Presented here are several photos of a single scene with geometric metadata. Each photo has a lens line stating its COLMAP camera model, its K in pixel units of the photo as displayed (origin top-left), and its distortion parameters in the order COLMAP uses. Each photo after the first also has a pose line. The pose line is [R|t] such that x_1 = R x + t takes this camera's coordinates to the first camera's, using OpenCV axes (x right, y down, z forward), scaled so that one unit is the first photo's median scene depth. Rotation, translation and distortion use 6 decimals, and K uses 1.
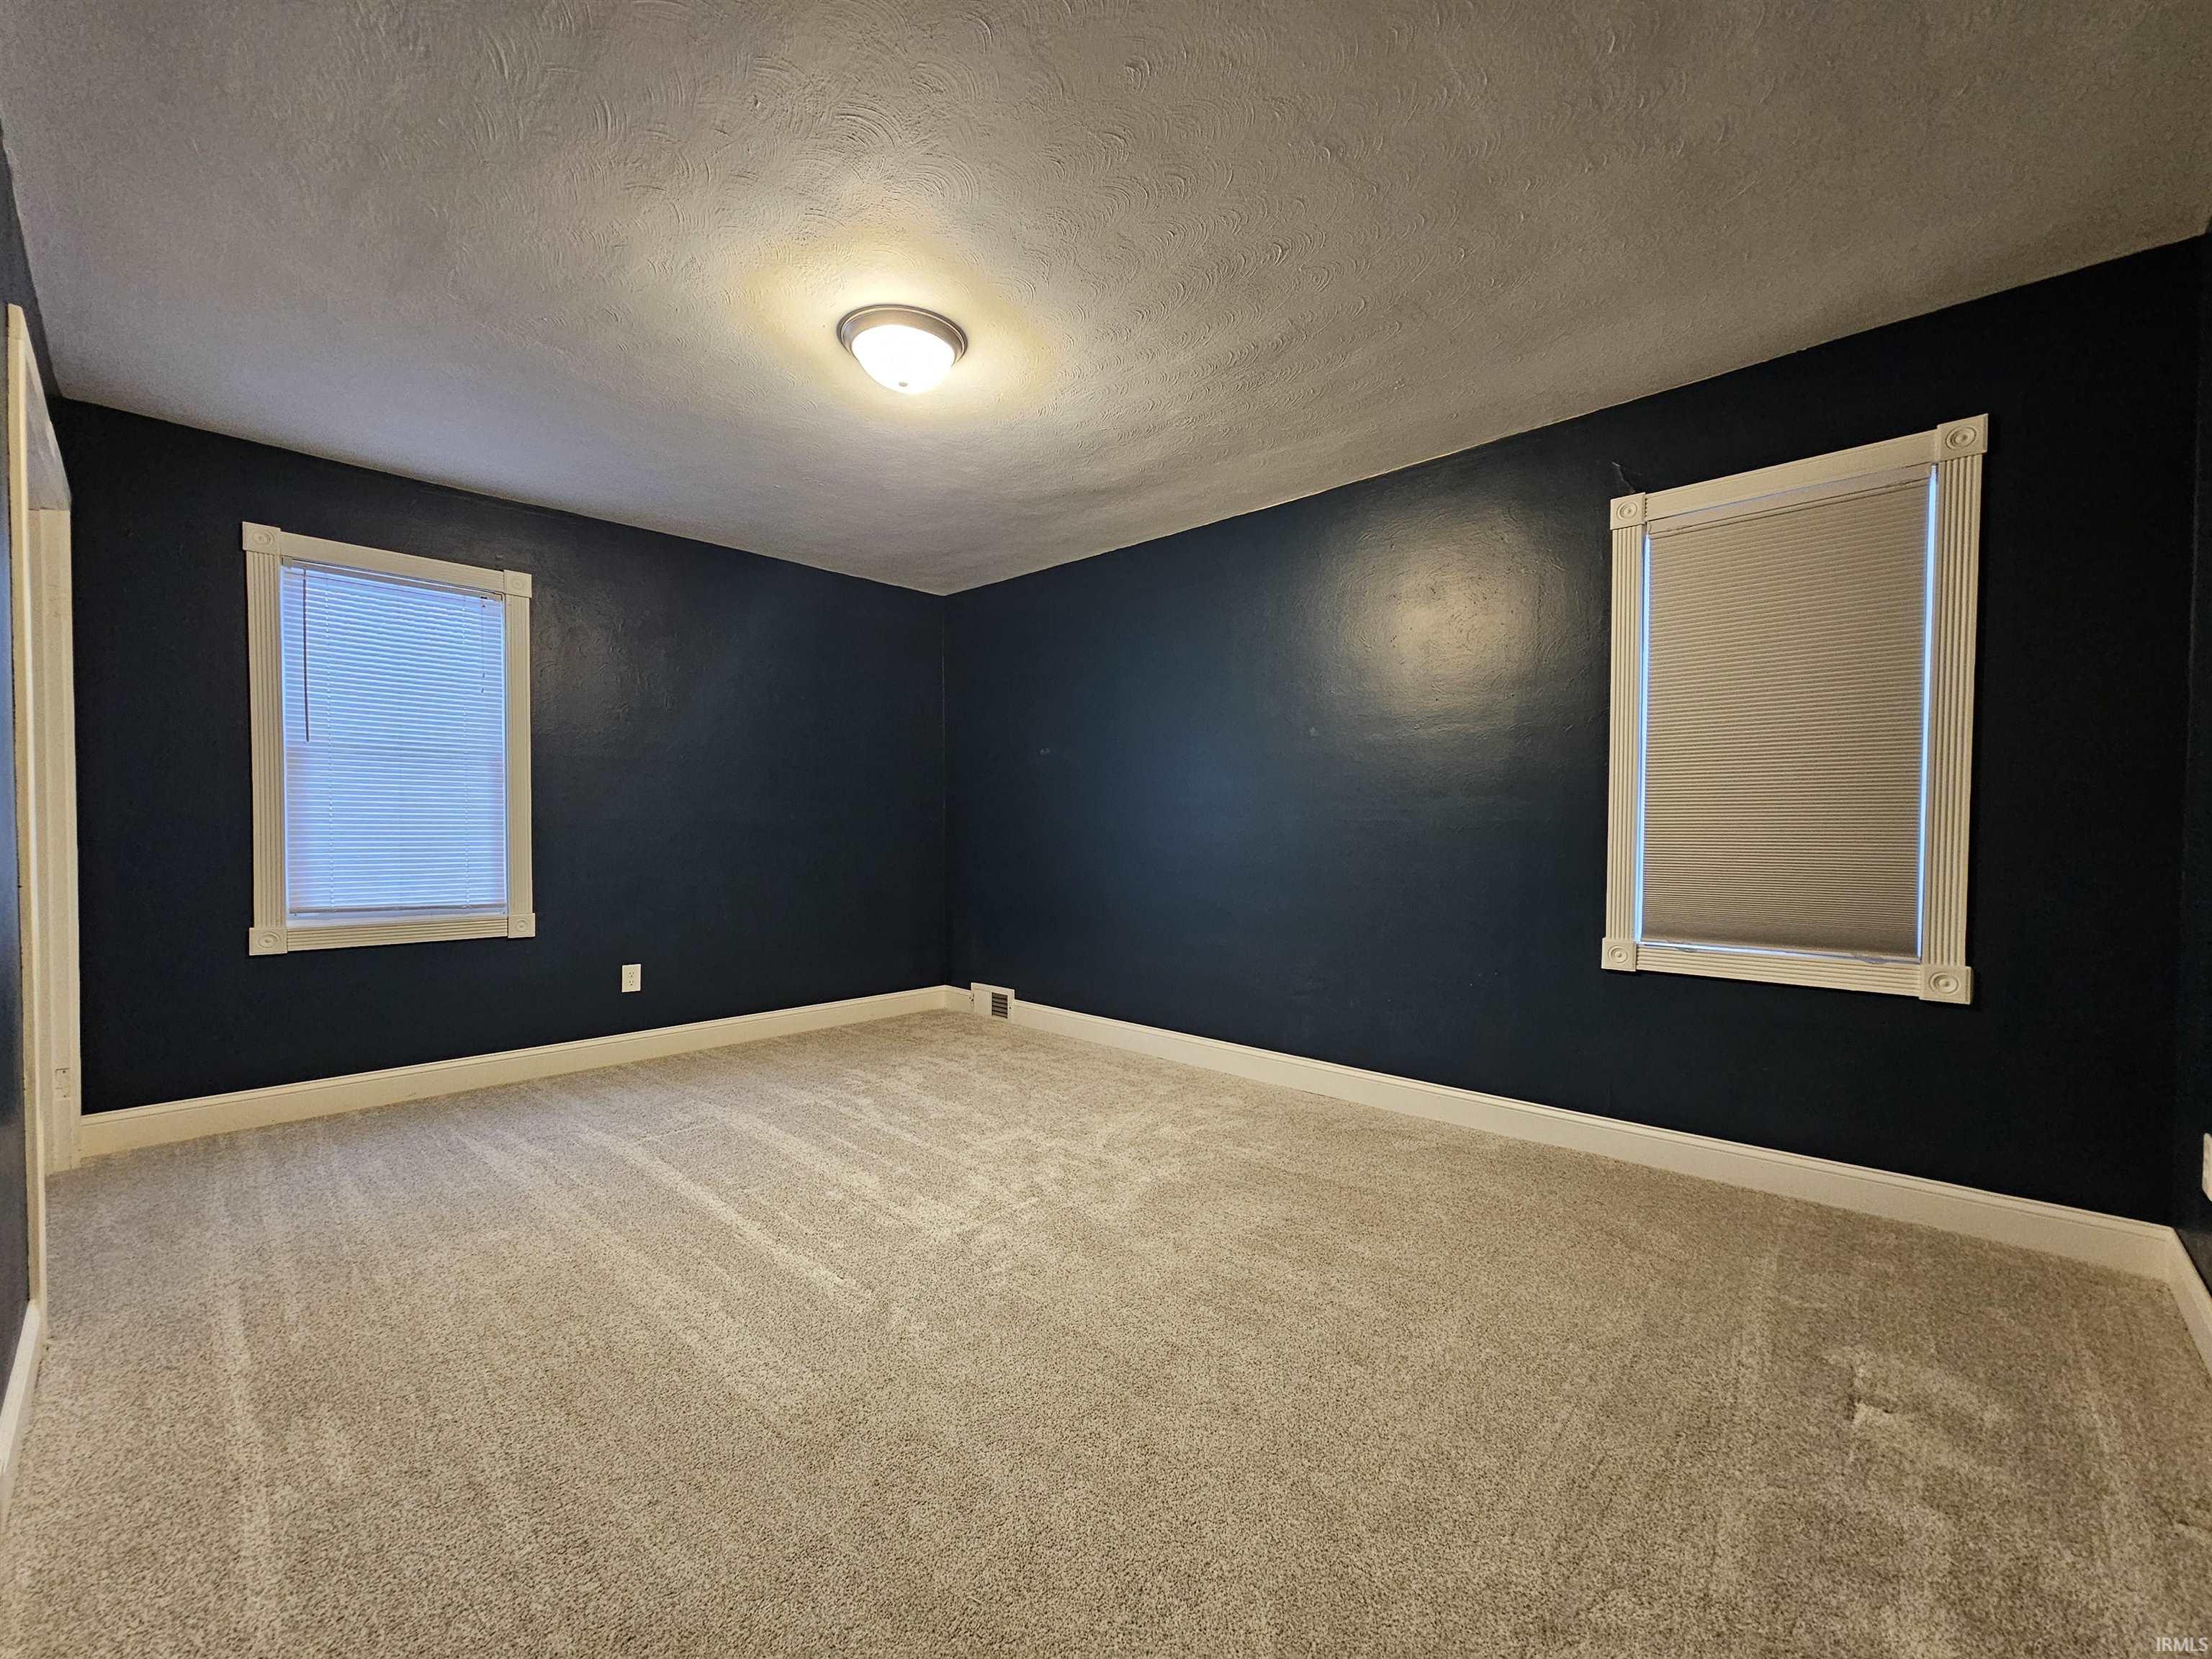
lens RADIAL K [[896.3, 0, 1100.9], [0, 896.3, 837.8], [0, 0, 1]] dist [0.000291, -0.000014]
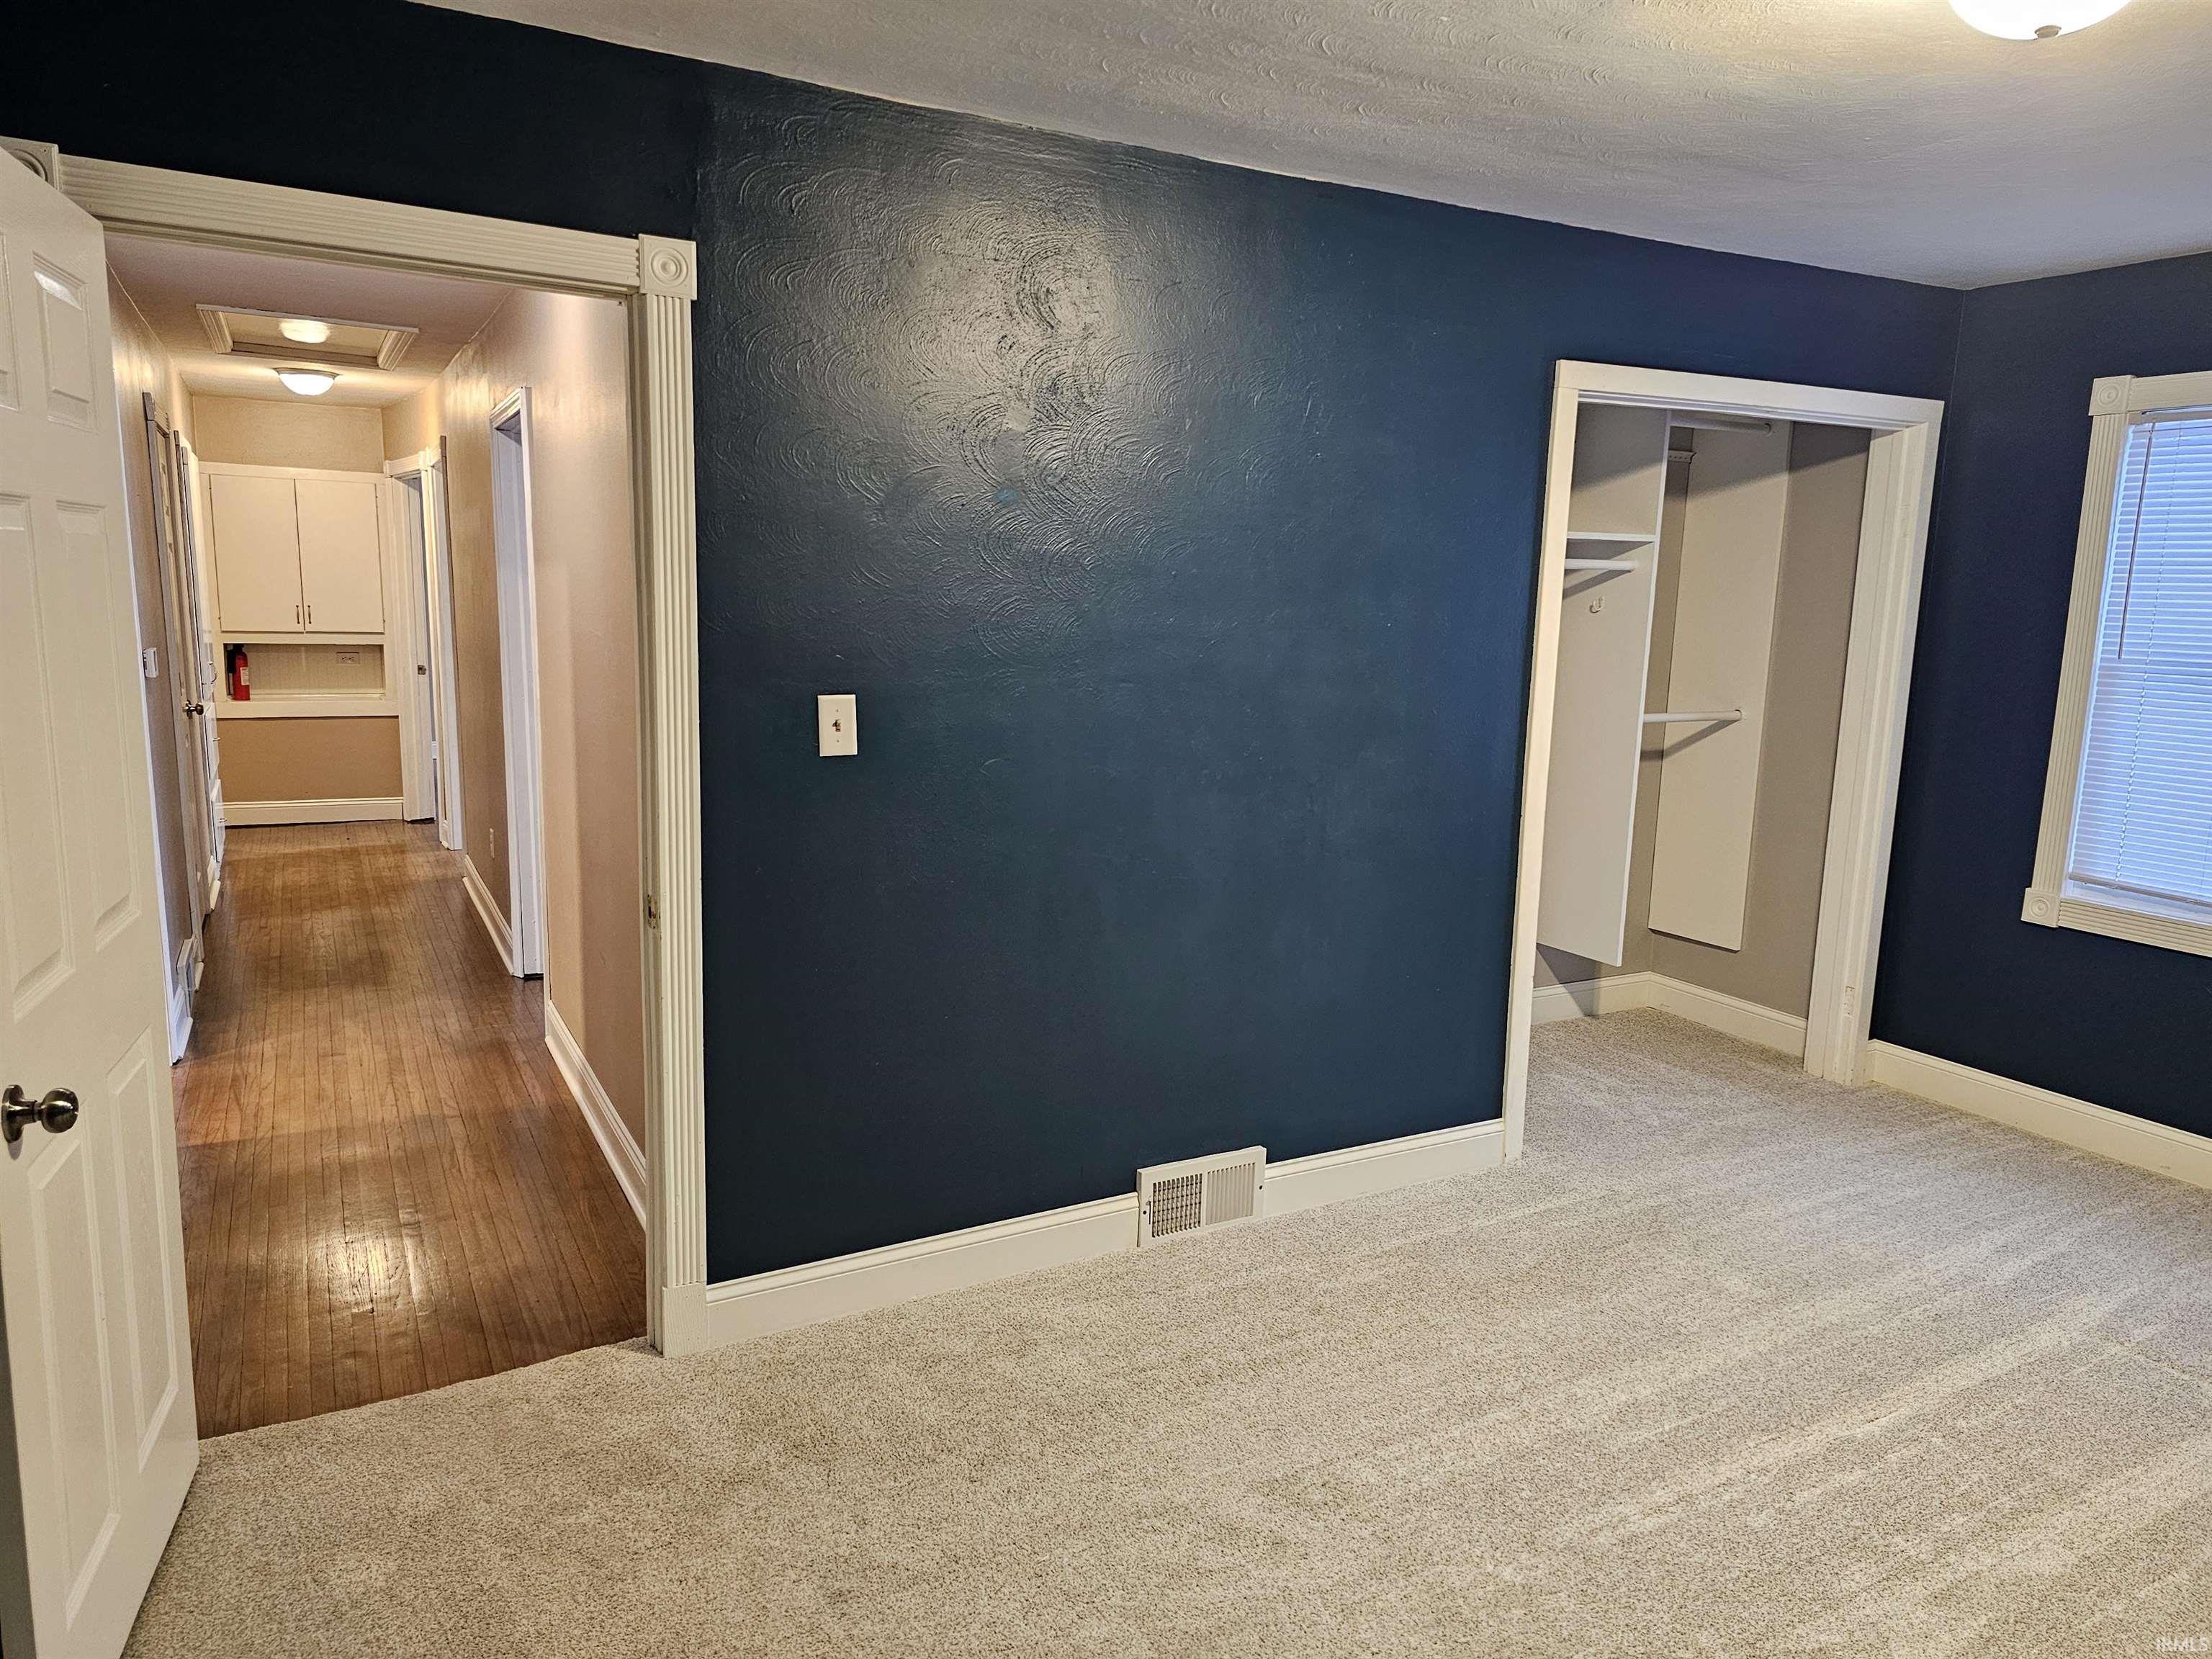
lens RADIAL K [[1411.2, 0, 1101.7], [0, 1411.2, 827.0], [0, 0, 1]] dist [-0.002122, -0.004986]
pose [[-0.290121, 0.145066, -0.945931, 0.551144], [-0.037096, 0.985996, 0.162588, -0.142966], [0.956271, 0.082261, -0.280677, 0.585026]]
